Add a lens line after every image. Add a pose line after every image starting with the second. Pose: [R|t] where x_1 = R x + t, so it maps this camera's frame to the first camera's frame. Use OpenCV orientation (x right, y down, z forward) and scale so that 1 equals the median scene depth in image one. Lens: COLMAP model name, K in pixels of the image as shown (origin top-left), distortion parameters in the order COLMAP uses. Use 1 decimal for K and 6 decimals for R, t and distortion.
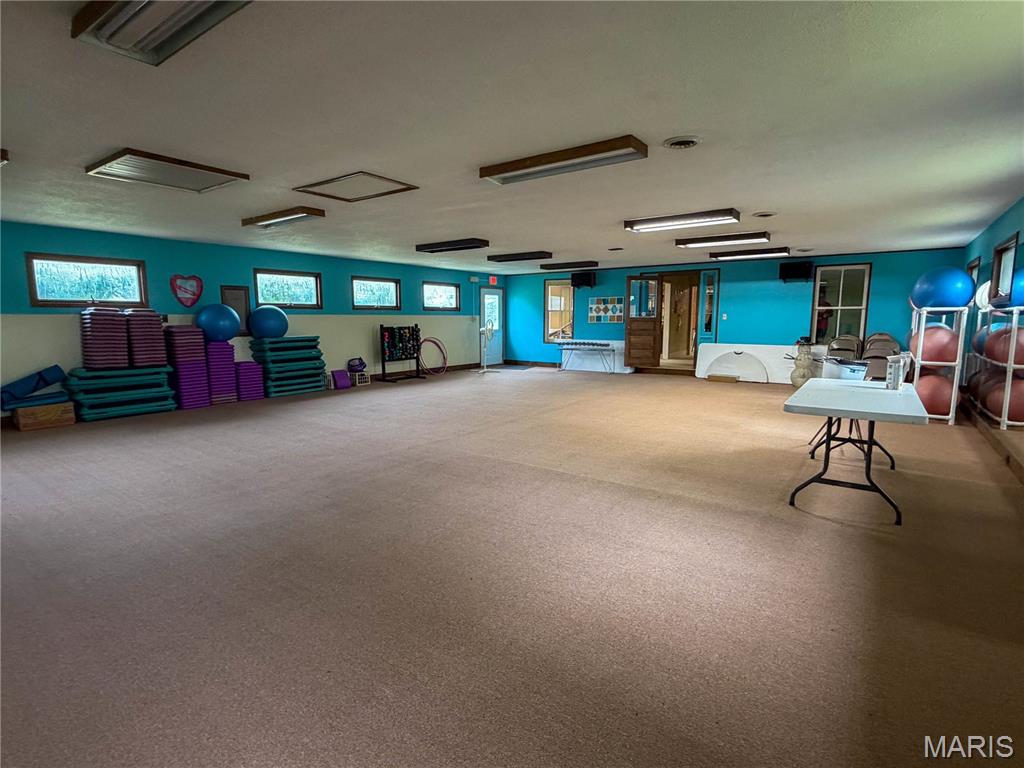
lens RADIAL K [[516.7, 0, 512.0], [0, 516.7, 384.0], [0, 0, 1]] dist [-0.000117, 0.000426]
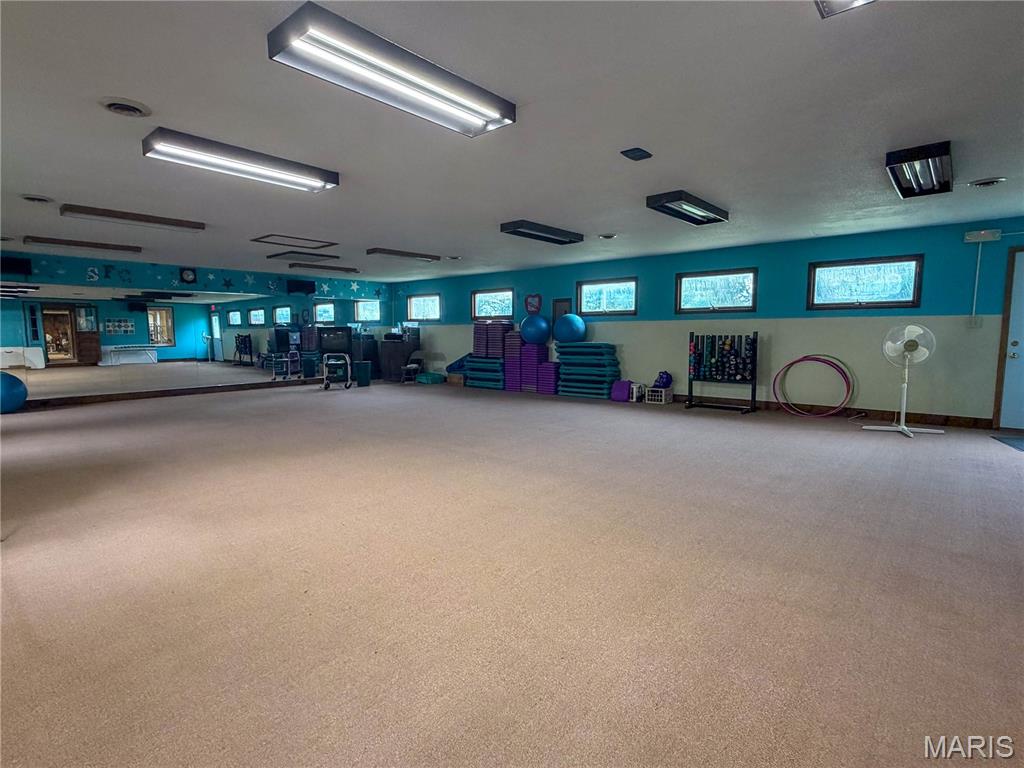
lens RADIAL K [[532.7, 0, 488.7], [0, 532.7, 379.7], [0, 0, 1]] dist [0.034490, 0.000038]
pose [[-0.100725, 0.104386, -0.989423, 0.895518], [-0.114140, 0.986702, 0.115719, -0.158605], [0.988345, 0.124589, -0.087471, 1.193876]]
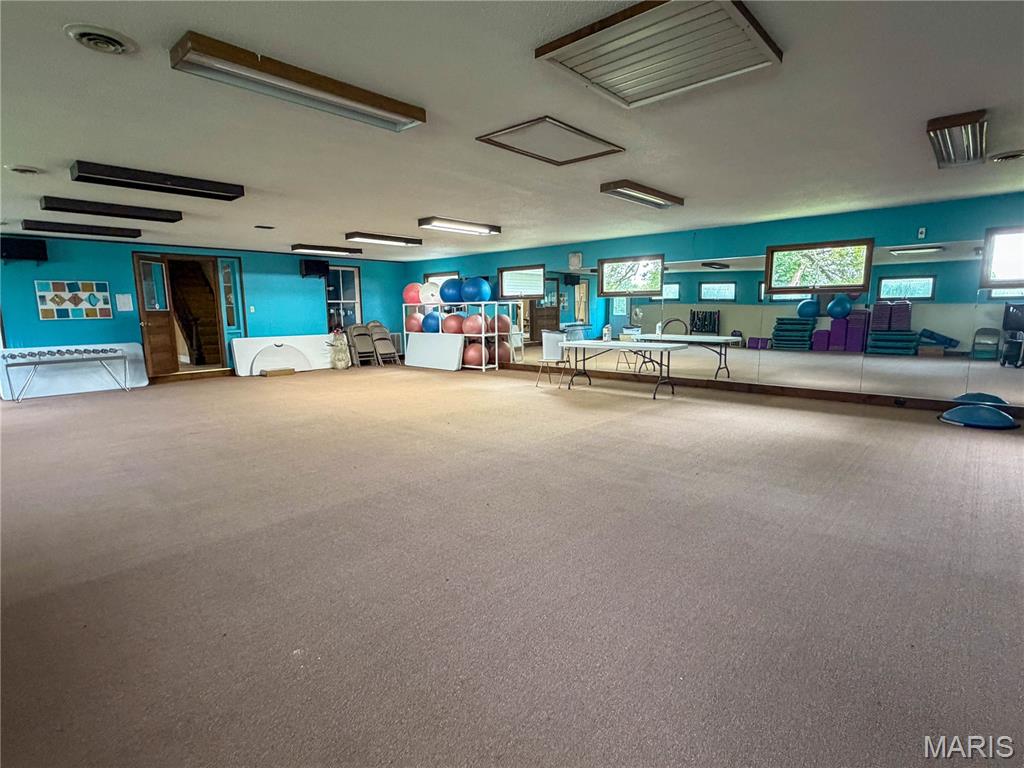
lens RADIAL K [[511.7, 0, 511.5], [0, 511.7, 397.6], [0, 0, 1]] dist [0.002822, 0.000443]
pose [[0.117380, -0.173066, 0.977891, -0.225812], [0.135230, 0.978311, 0.156908, -0.025072], [-0.983837, 0.113823, 0.138238, 0.193153]]
